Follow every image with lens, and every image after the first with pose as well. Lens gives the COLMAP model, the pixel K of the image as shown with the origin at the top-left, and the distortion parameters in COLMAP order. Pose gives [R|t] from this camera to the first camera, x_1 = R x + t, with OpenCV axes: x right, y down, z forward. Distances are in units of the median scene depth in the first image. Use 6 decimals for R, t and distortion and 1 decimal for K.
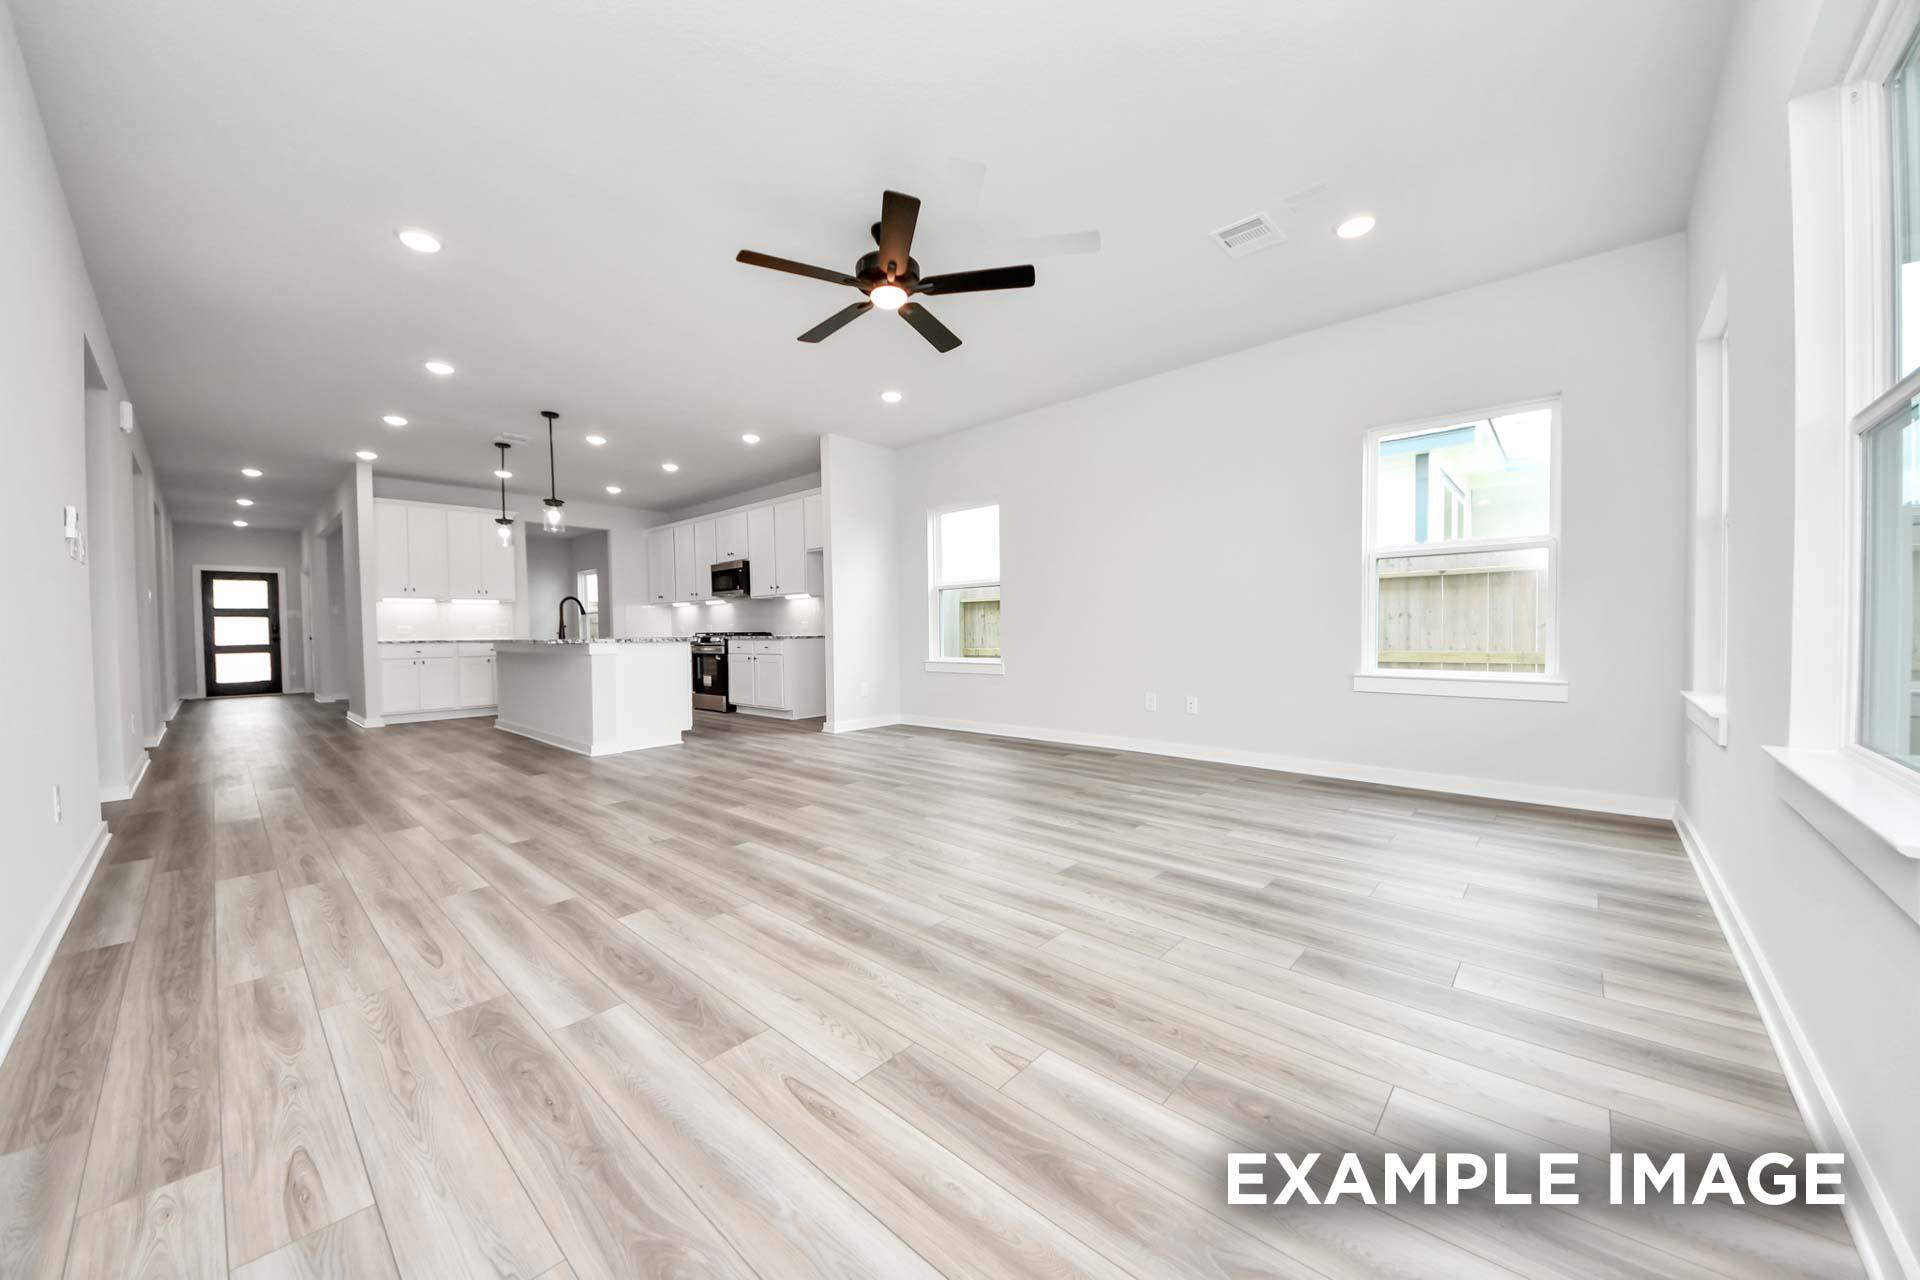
lens RADIAL K [[677.7, 0, 959.0], [0, 677.7, 646.2], [0, 0, 1]] dist [0.024571, -0.016358]
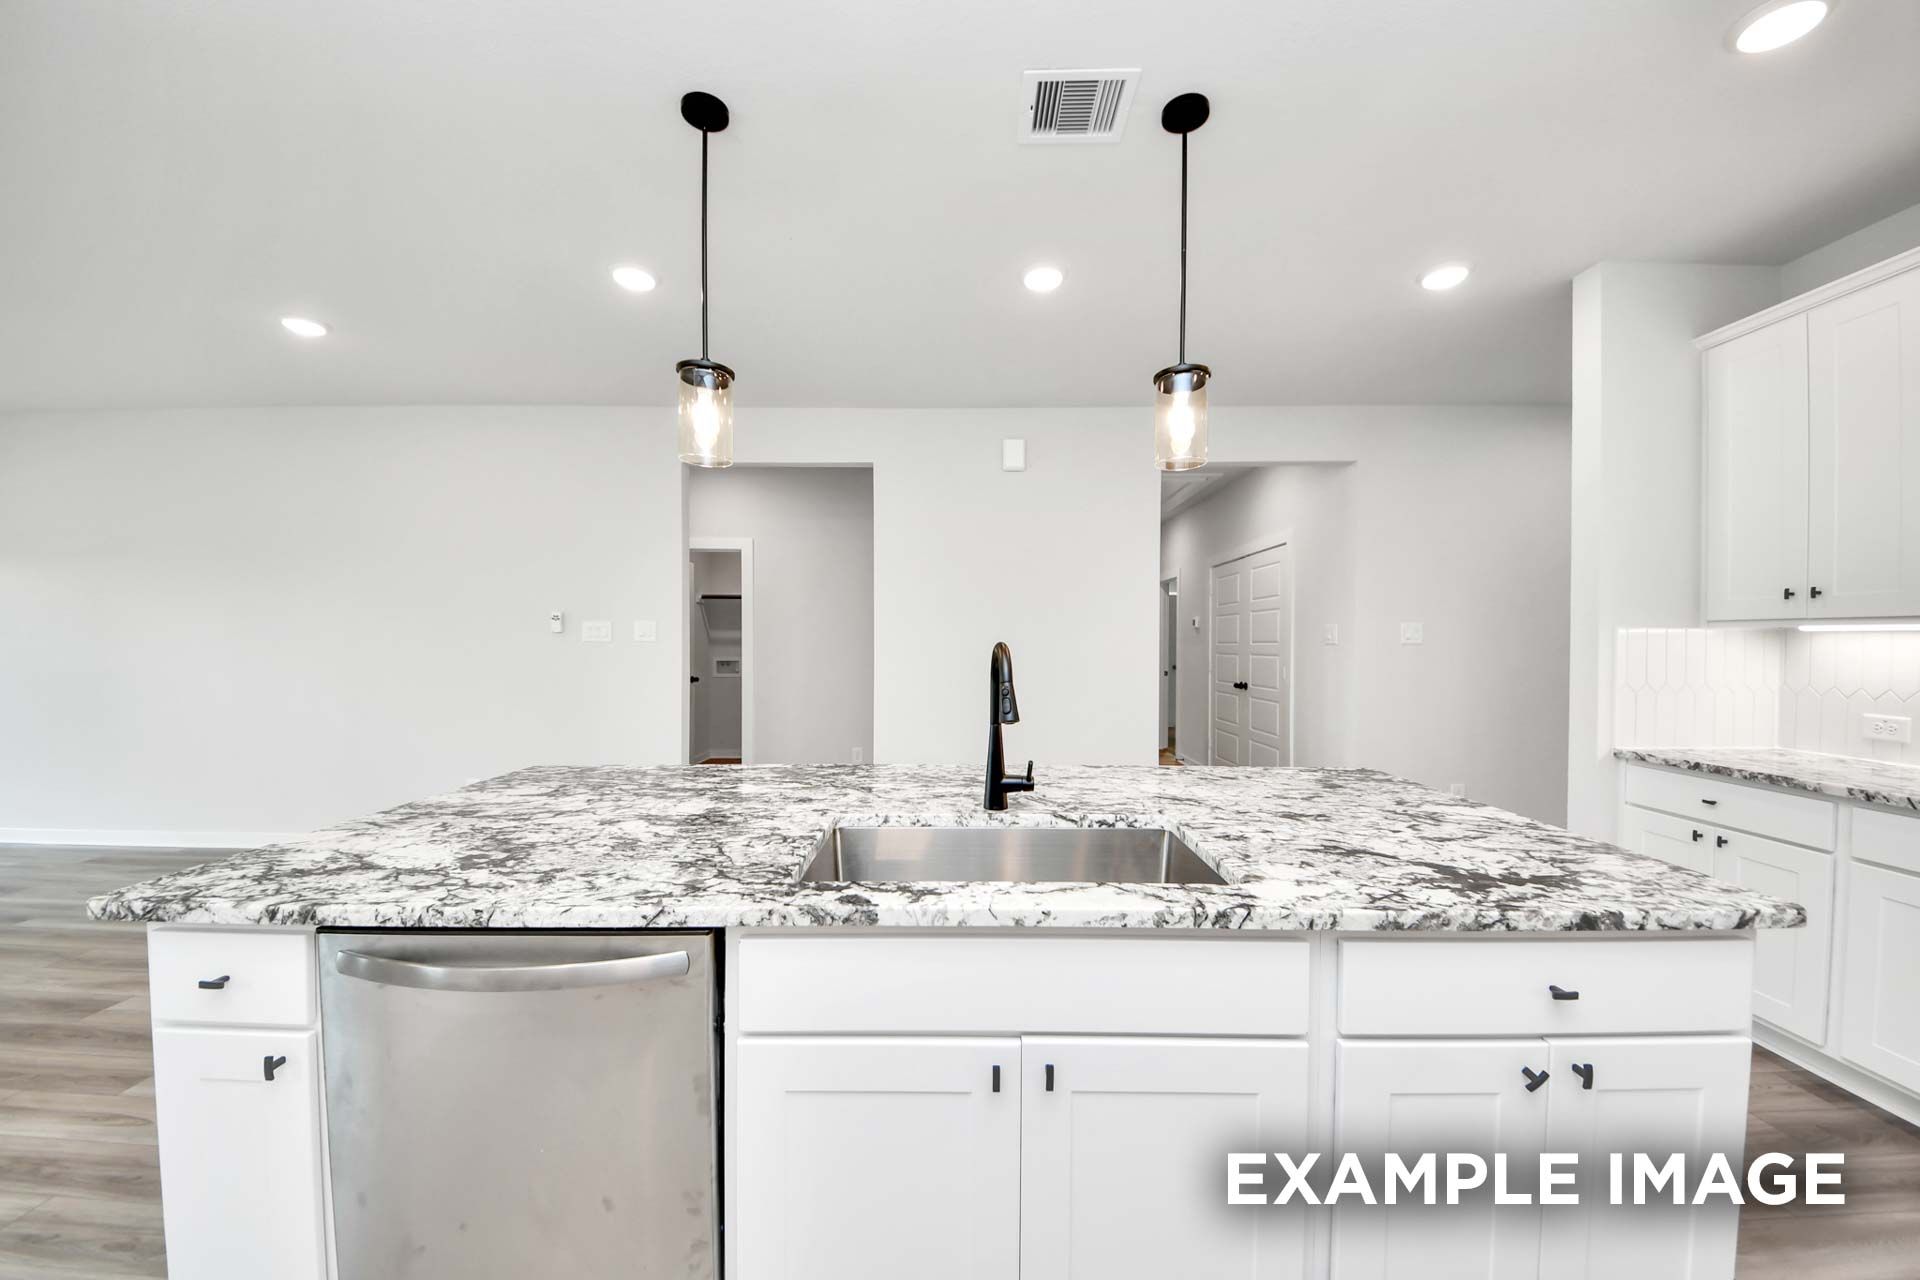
lens RADIAL K [[682.6, 0, 957.0], [0, 682.6, 648.1], [0, 0, 1]] dist [0.045704, -0.029744]
pose [[-0.743453, 0.019812, -0.668494, -0.347304], [-0.008459, 0.999203, 0.039020, -0.070033], [0.668734, 0.034665, -0.742693, 1.018468]]
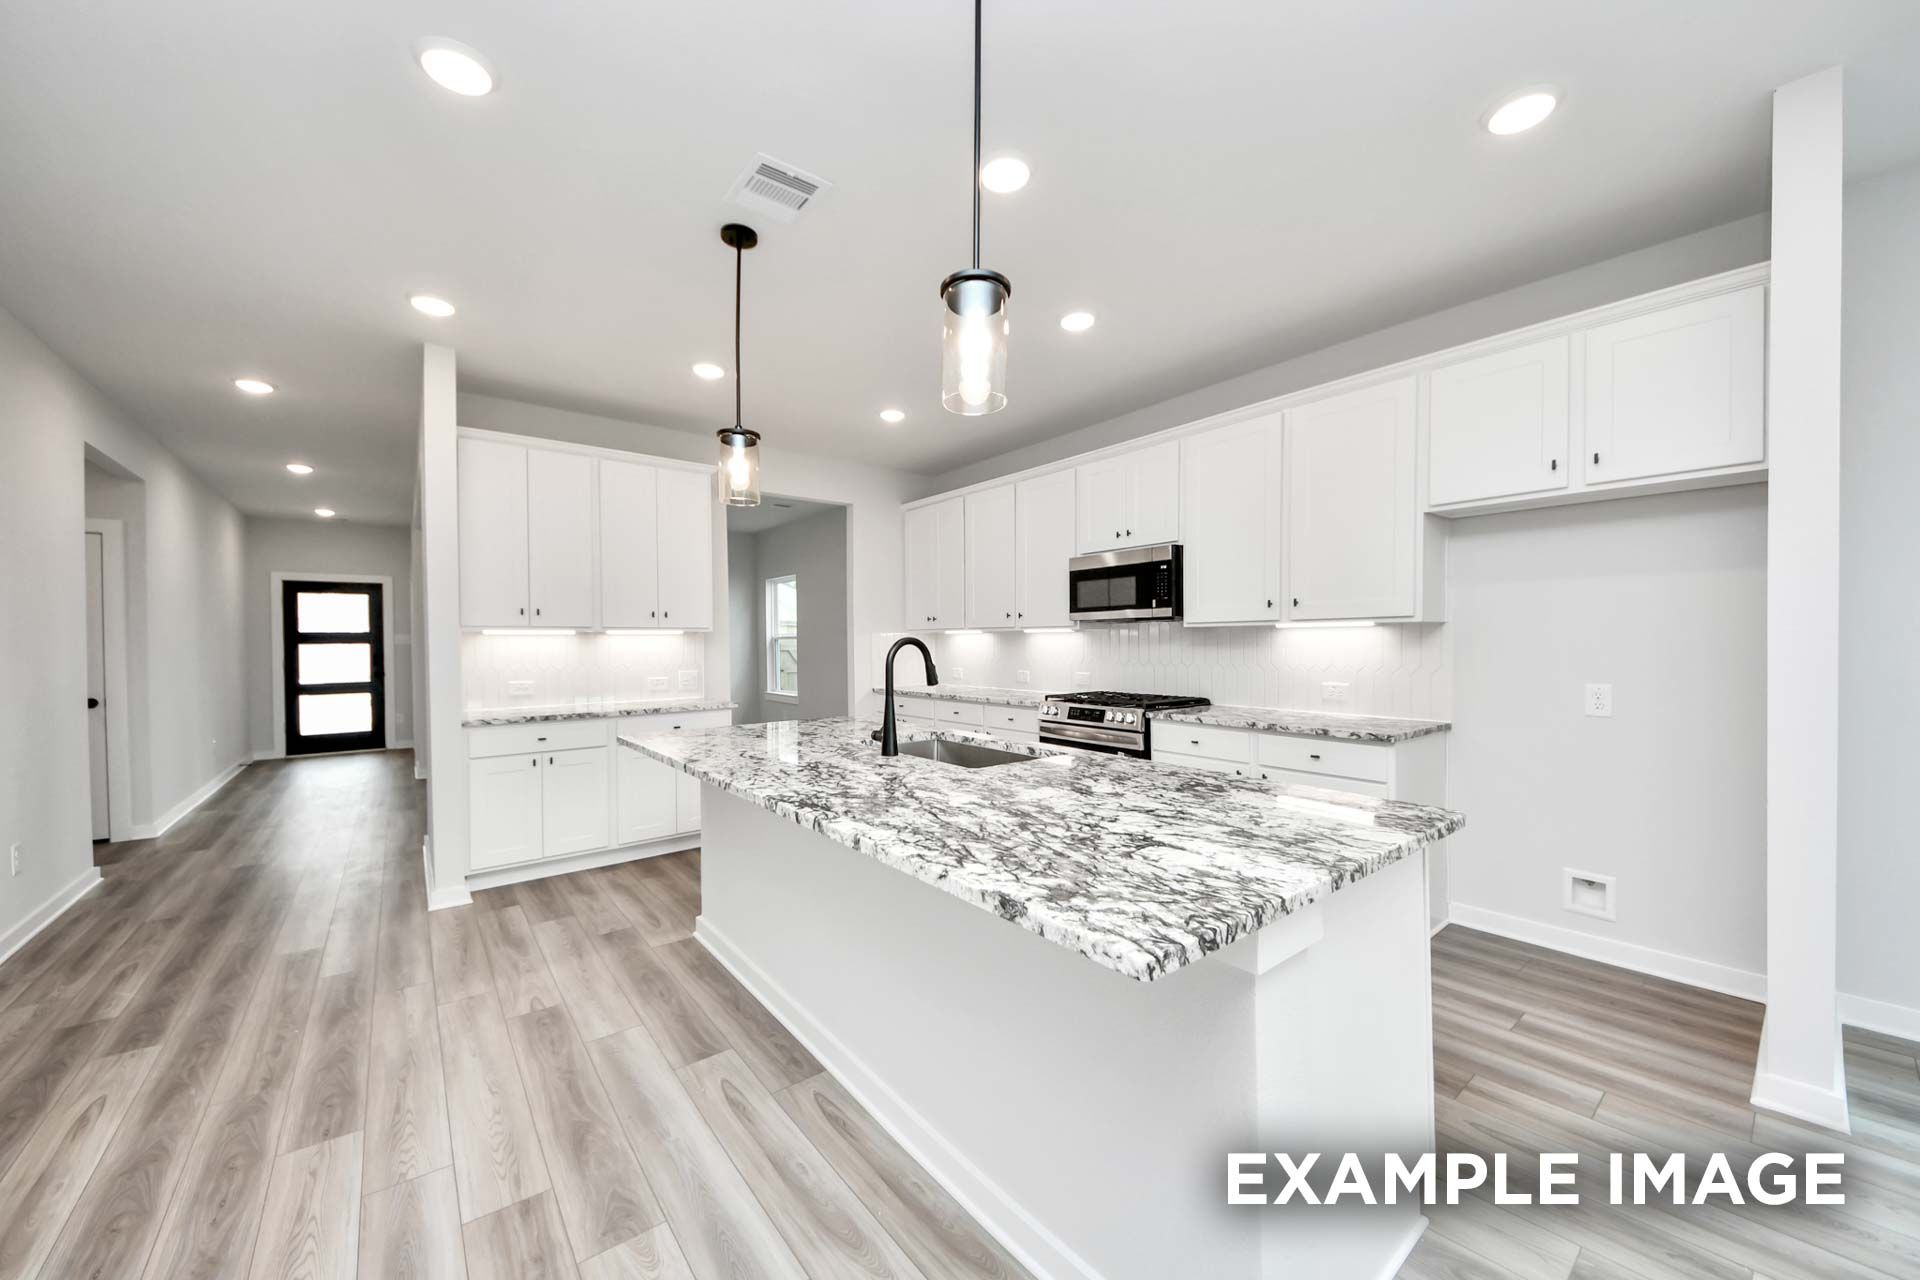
lens RADIAL K [[696.9, 0, 956.1], [0, 696.9, 647.4], [0, 0, 1]] dist [0.035441, -0.019275]
pose [[0.986448, 0.006888, -0.163928, -0.421853], [-0.009006, 0.999885, -0.012178, -0.054931], [0.163825, 0.013489, 0.986397, 0.558048]]
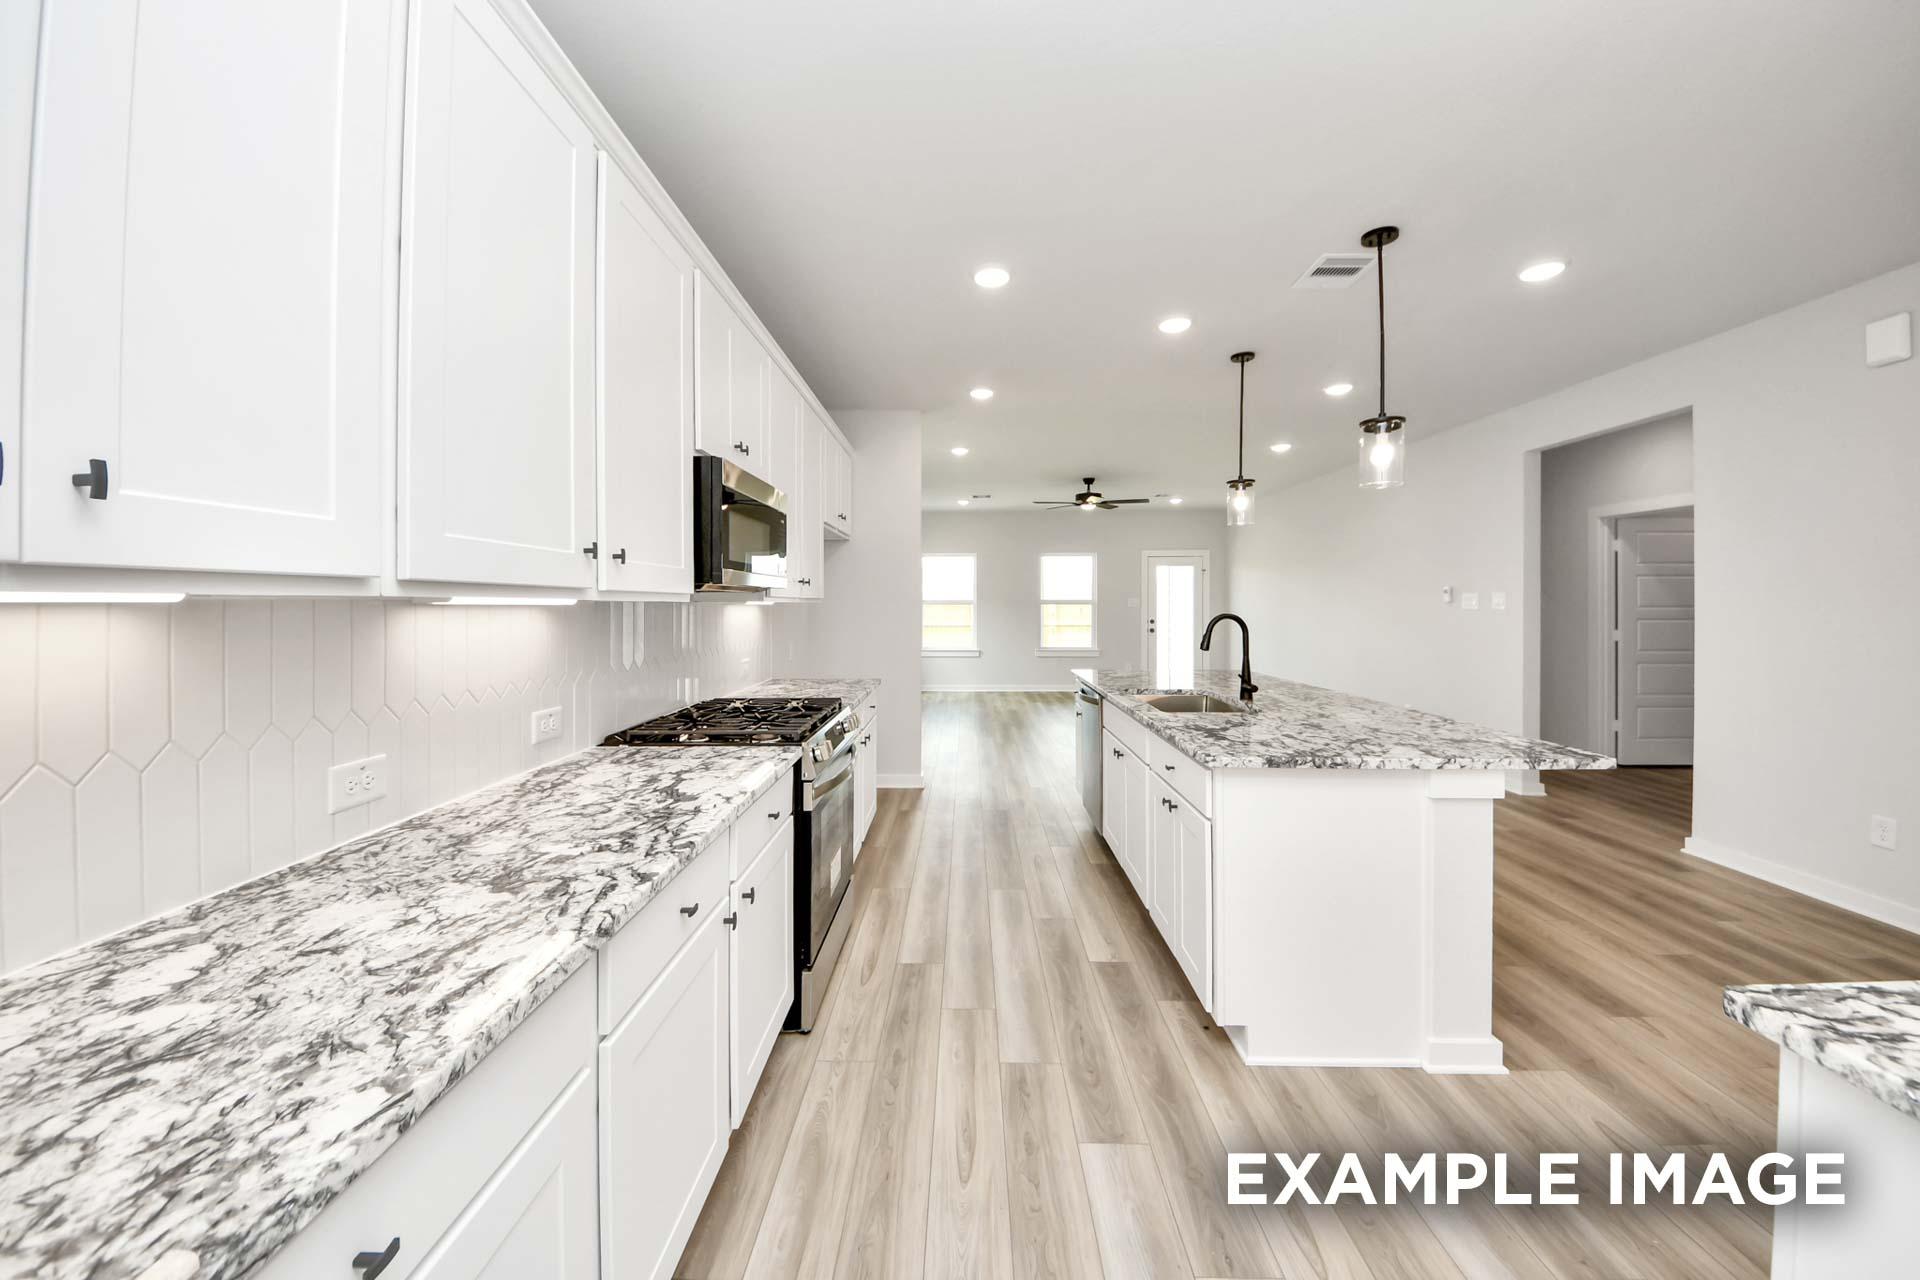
lens RADIAL K [[691.0, 0, 946.6], [0, 691.0, 600.8], [0, 0, 1]] dist [0.021555, -0.018595]
pose [[-0.649865, 0.015277, 0.759896, -0.710410], [0.027101, 0.999628, 0.003081, -0.077265], [-0.759566, 0.022596, -0.650038, 1.285913]]
